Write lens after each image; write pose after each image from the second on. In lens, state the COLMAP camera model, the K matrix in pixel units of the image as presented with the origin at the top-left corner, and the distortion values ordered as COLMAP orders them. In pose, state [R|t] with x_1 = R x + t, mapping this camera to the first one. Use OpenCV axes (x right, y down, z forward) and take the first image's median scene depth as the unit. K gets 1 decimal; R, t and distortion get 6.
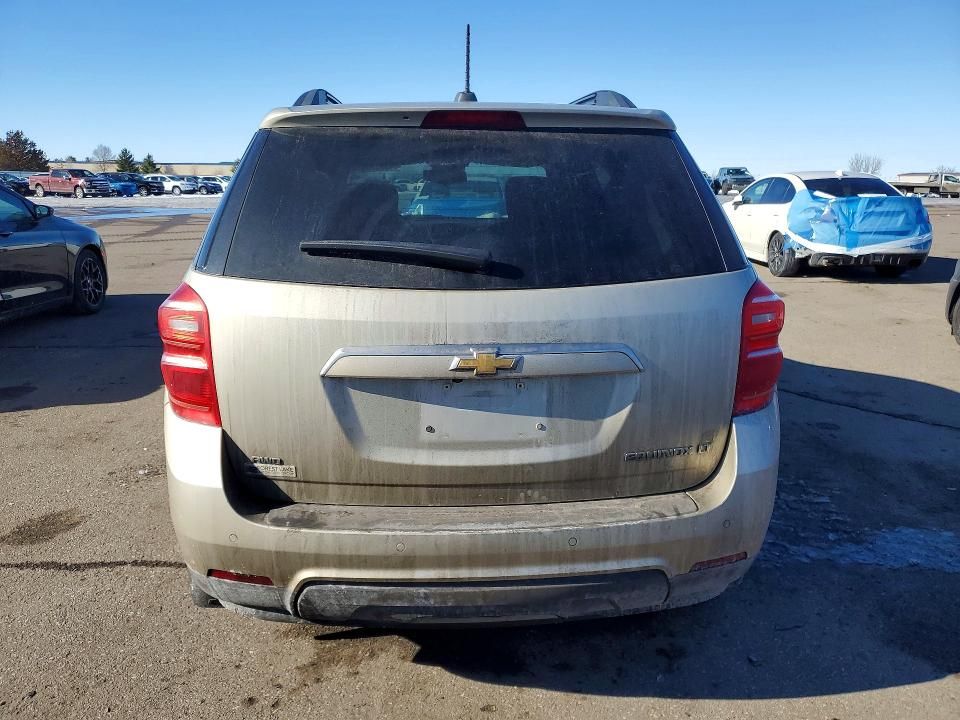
lens RADIAL K [[770.0, 0, 480.0], [0, 770.0, 360.0], [0, 0, 1]] dist [0.023949, 0.007571]
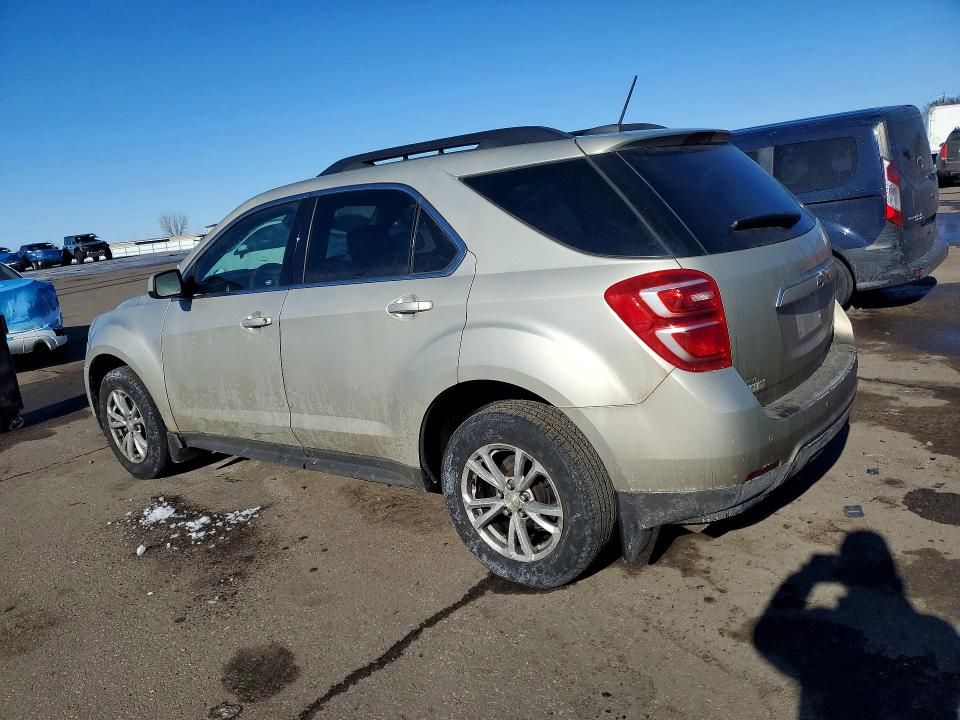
lens RADIAL K [[770.0, 0, 480.0], [0, 770.0, 360.0], [0, 0, 1]] dist [0.023949, 0.007571]
pose [[0.649677, -0.239788, 0.721403, -0.083550], [0.294430, 0.954256, 0.052031, -0.006117], [-0.700879, 0.178599, 0.690559, 0.020956]]
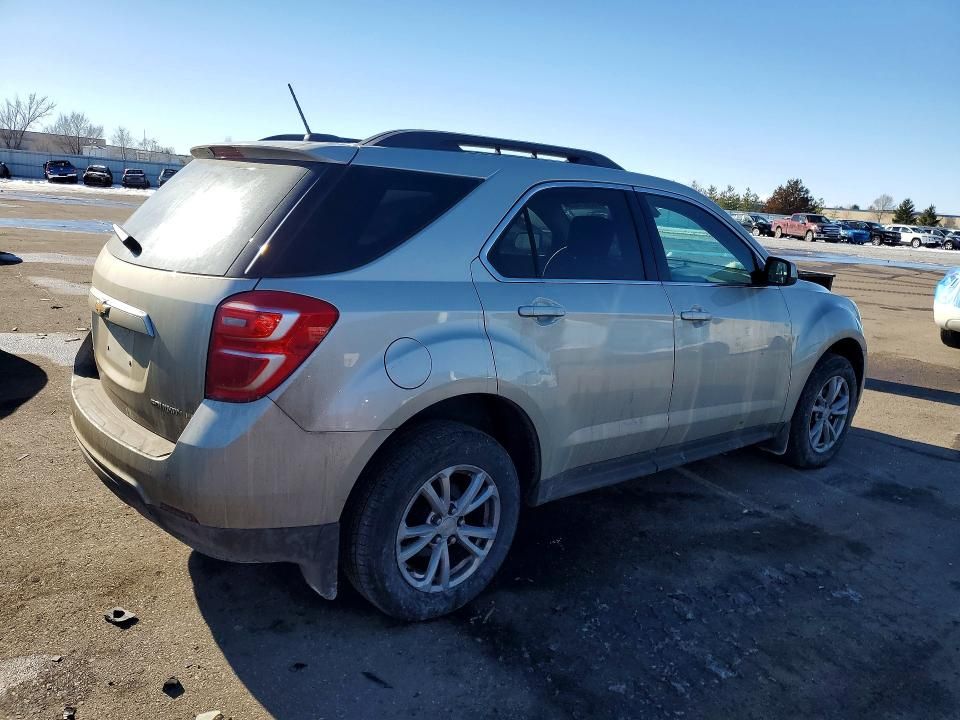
lens RADIAL K [[770.0, 0, 480.0], [0, 770.0, 360.0], [0, 0, 1]] dist [0.023949, 0.007571]
pose [[0.578986, 0.209024, -0.788089, 0.083154], [-0.256086, 0.964286, 0.067617, -0.009449], [0.774077, 0.162669, 0.611836, 0.033336]]
